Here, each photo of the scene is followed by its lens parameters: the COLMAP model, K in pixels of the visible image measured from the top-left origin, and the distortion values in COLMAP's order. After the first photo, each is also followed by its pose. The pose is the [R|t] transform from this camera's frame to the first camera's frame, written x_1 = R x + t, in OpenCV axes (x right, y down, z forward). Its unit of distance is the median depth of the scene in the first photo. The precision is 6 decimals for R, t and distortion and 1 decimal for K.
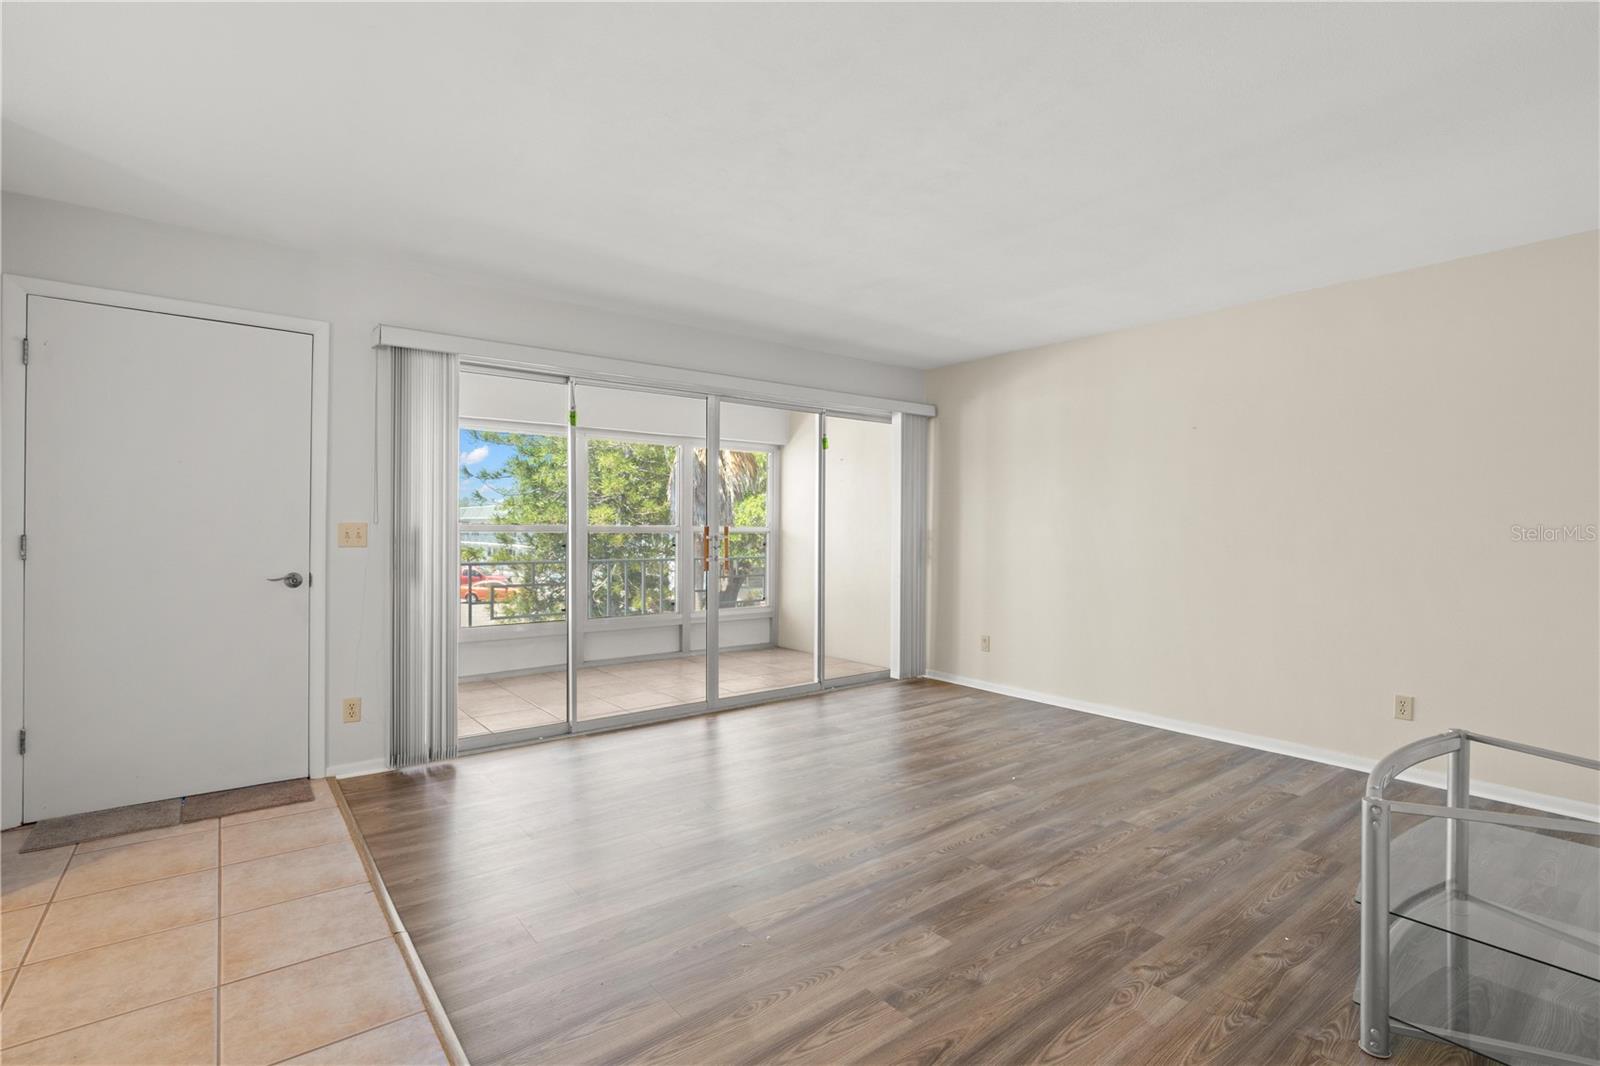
lens RADIAL K [[741.2, 0, 789.4], [0, 741.2, 525.7], [0, 0, 1]] dist [-0.018712, 0.006059]
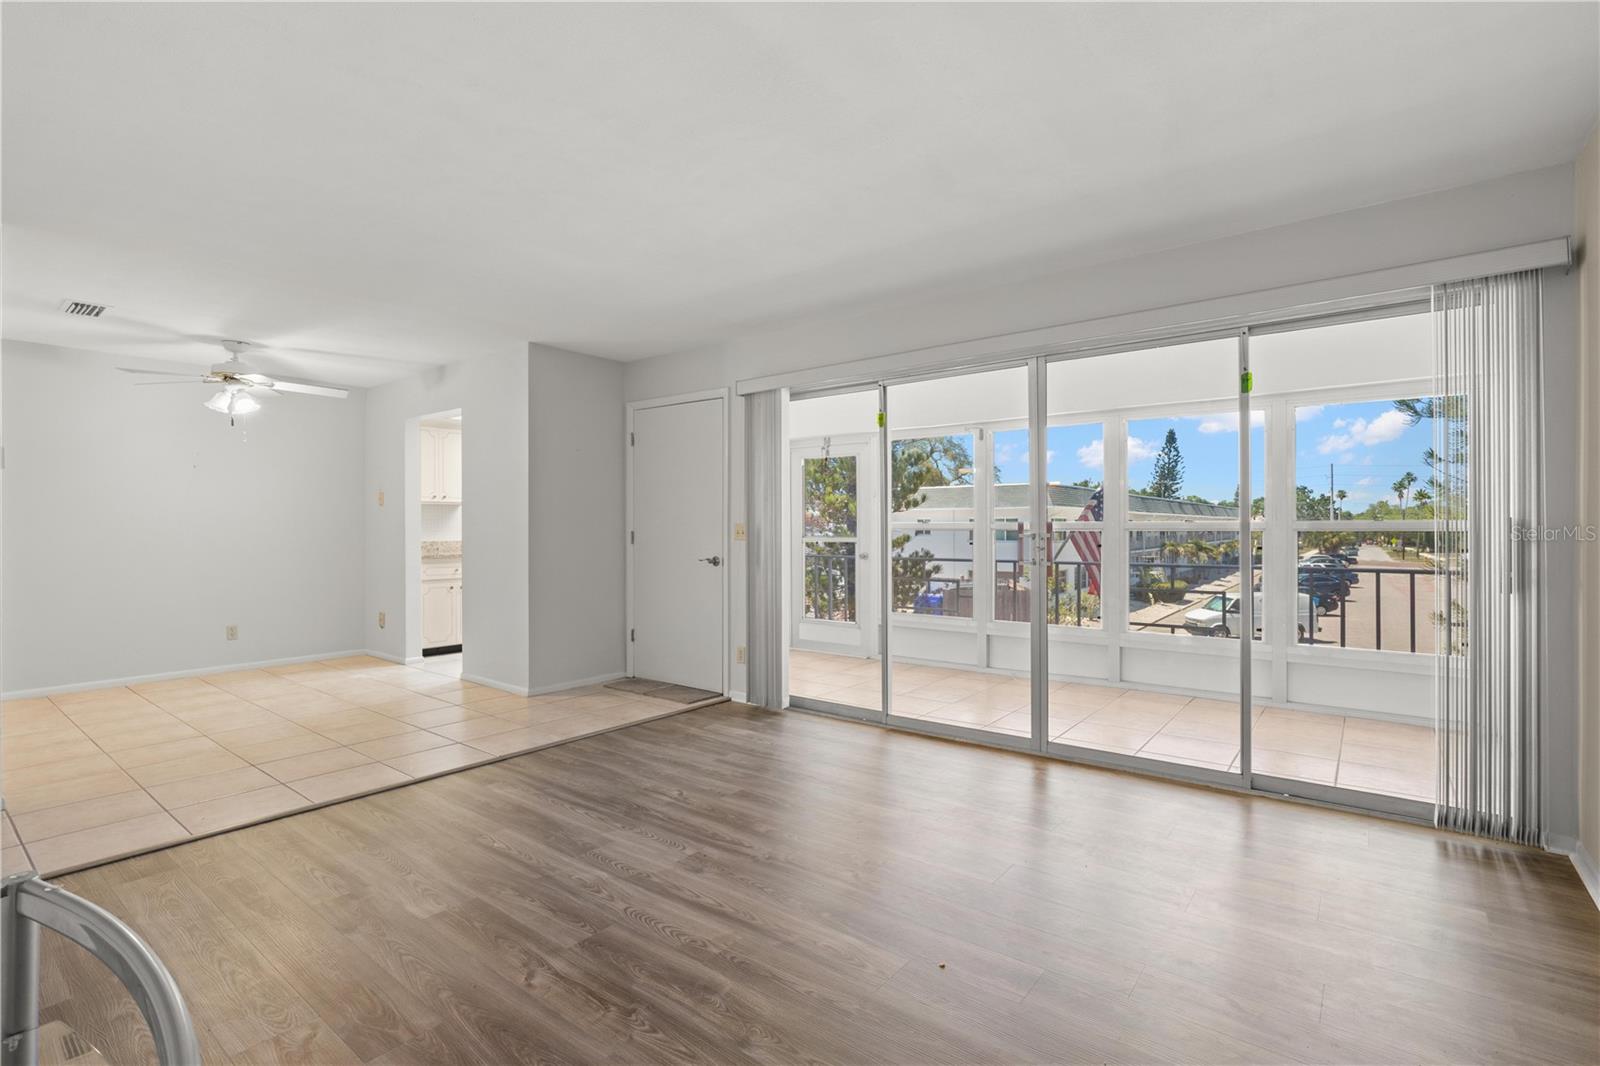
lens RADIAL K [[741.2, 0, 797.8], [0, 741.2, 526.5], [0, 0, 1]] dist [-0.018712, 0.006059]
pose [[0.247445, -0.006341, -0.968881, 0.974842], [0.009193, 0.999949, -0.004196, 0.011194], [0.968858, -0.007868, 0.247491, 0.896876]]
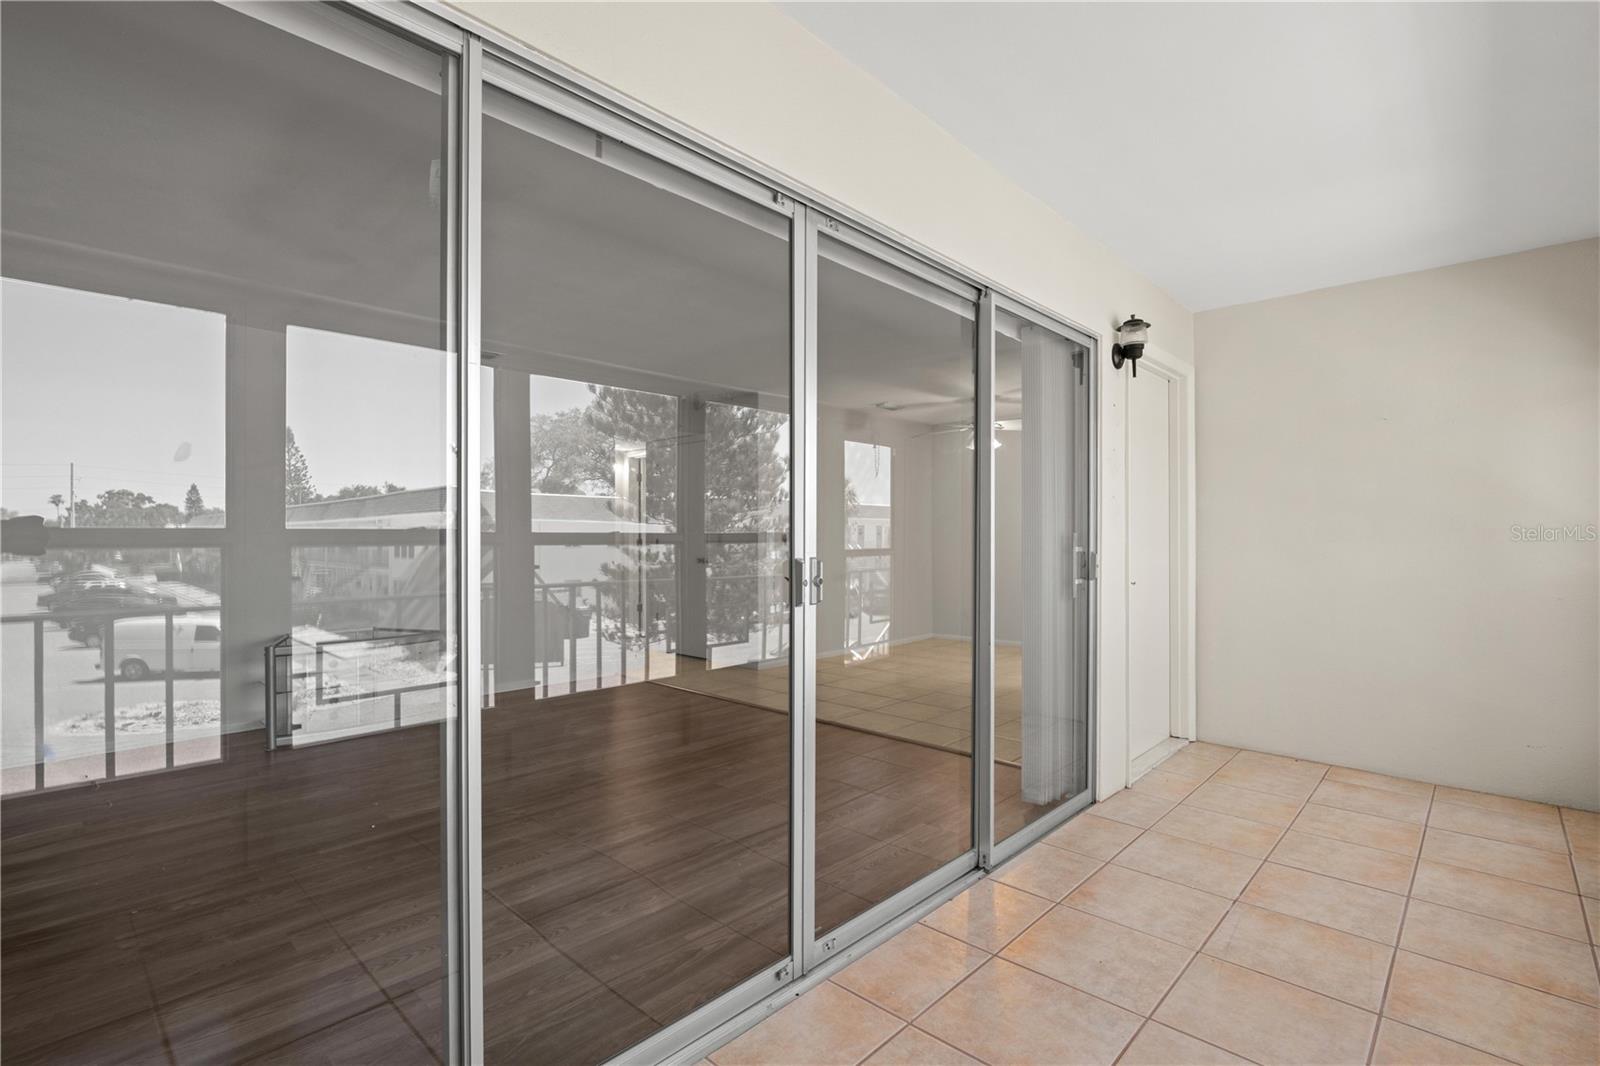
lens RADIAL K [[741.2, 0, 782.7], [0, 741.2, 544.5], [0, 0, 1]] dist [-0.018712, 0.006059]
pose [[-0.987573, -0.002371, -0.157145, -0.031671], [-0.003452, 0.999972, 0.006603, 0.007992], [0.157125, 0.007063, -0.987553, 2.263932]]
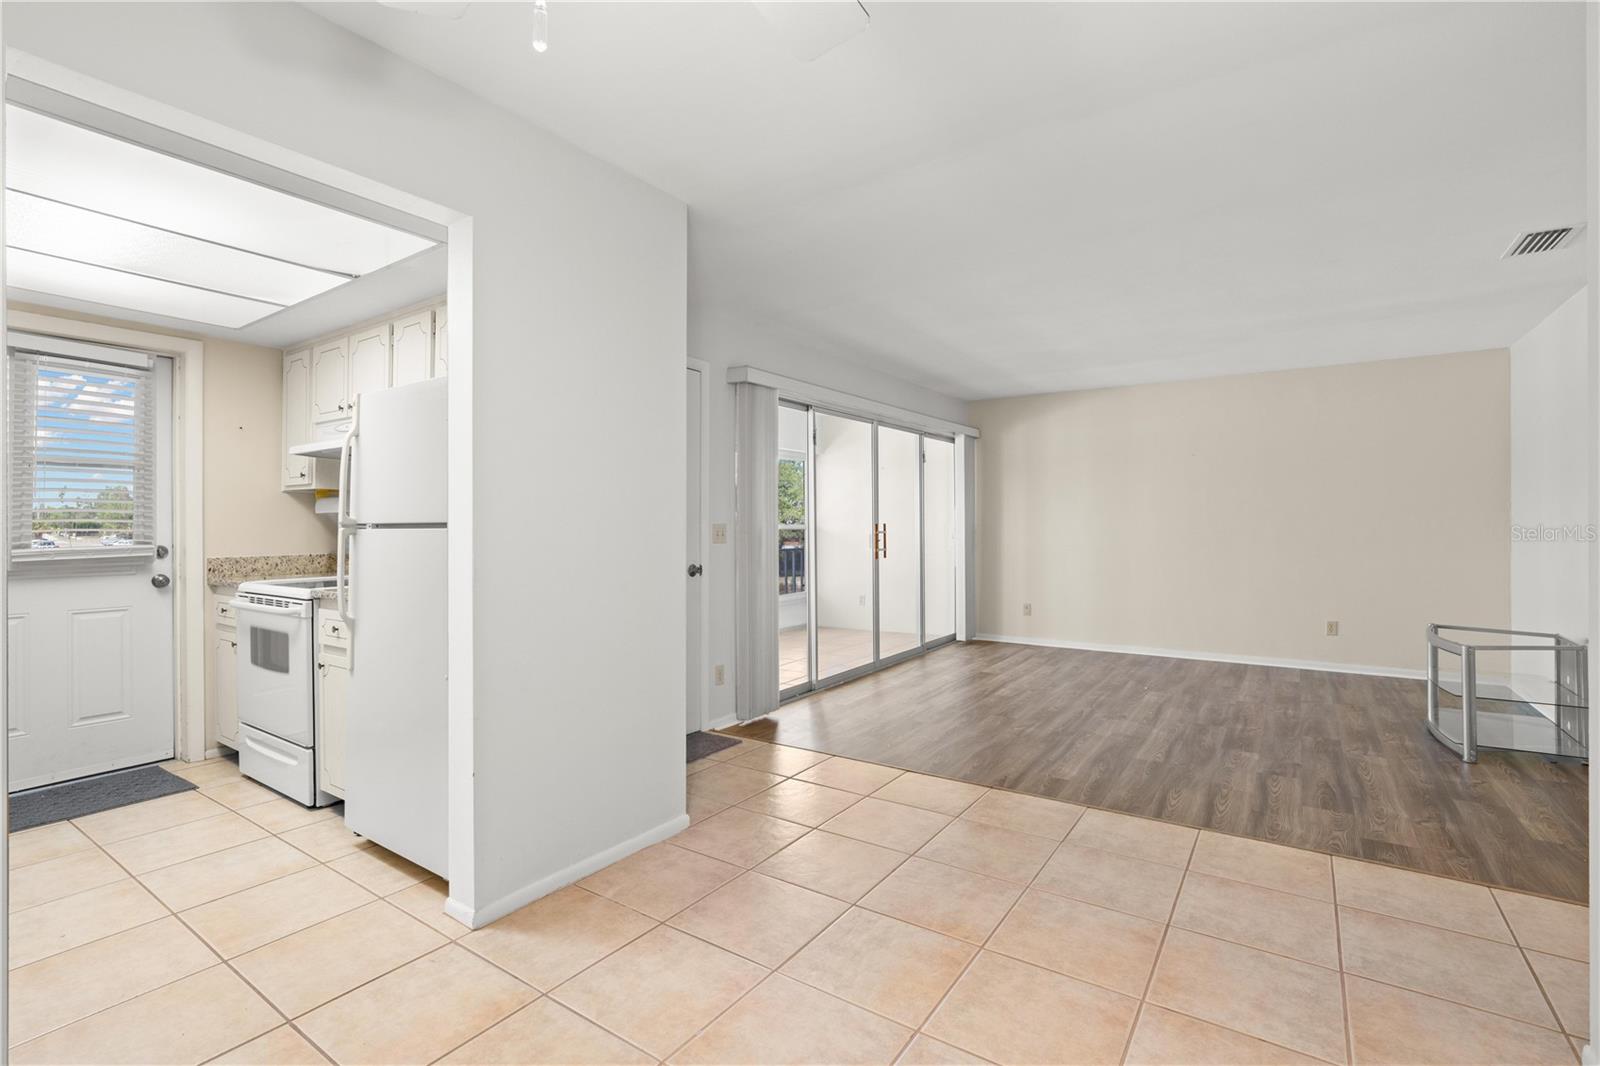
lens RADIAL K [[741.2, 0, 786.2], [0, 741.2, 526.4], [0, 0, 1]] dist [-0.018712, 0.006059]
pose [[0.954095, -0.011108, 0.299299, -1.009951], [0.008728, 0.999919, 0.009287, -0.013783], [-0.299377, -0.006249, 0.954114, -0.264901]]
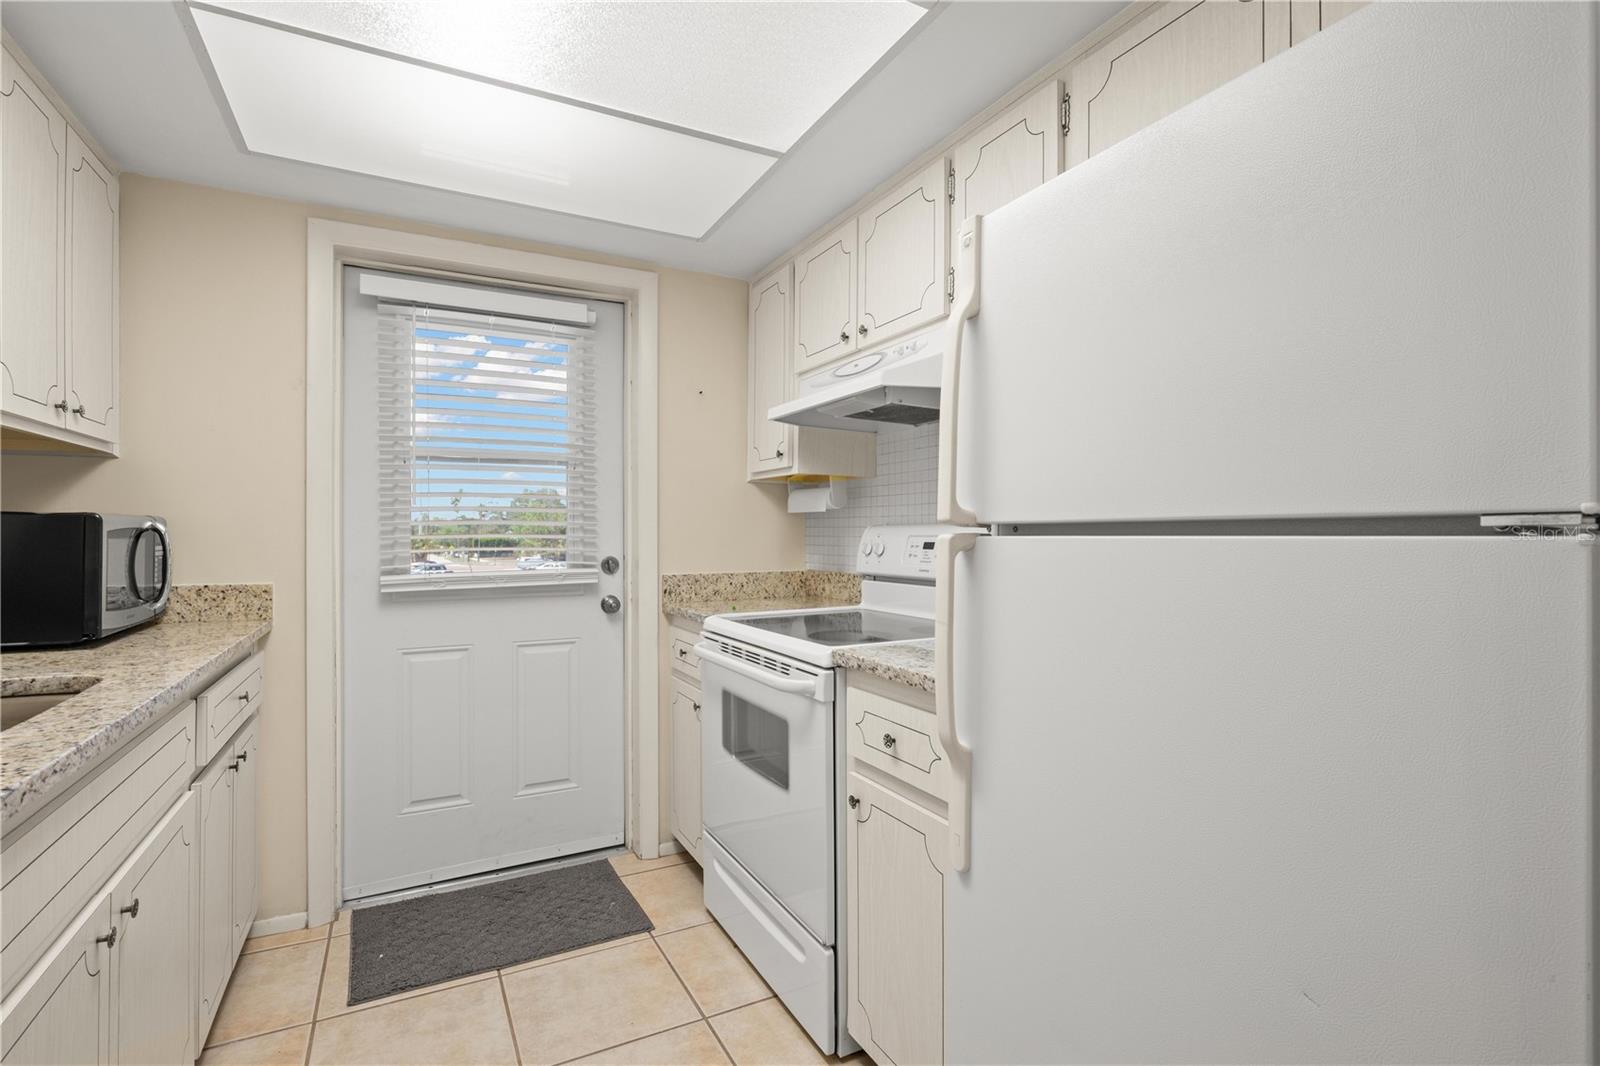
lens RADIAL K [[741.2, 0, 805.1], [0, 741.2, 527.7], [0, 0, 1]] dist [-0.018712, 0.006059]
pose [[0.988401, -0.011044, -0.151465, -1.275932], [0.010991, 0.999939, -0.001192, -0.011583], [0.151469, -0.000487, 0.988462, 0.377152]]
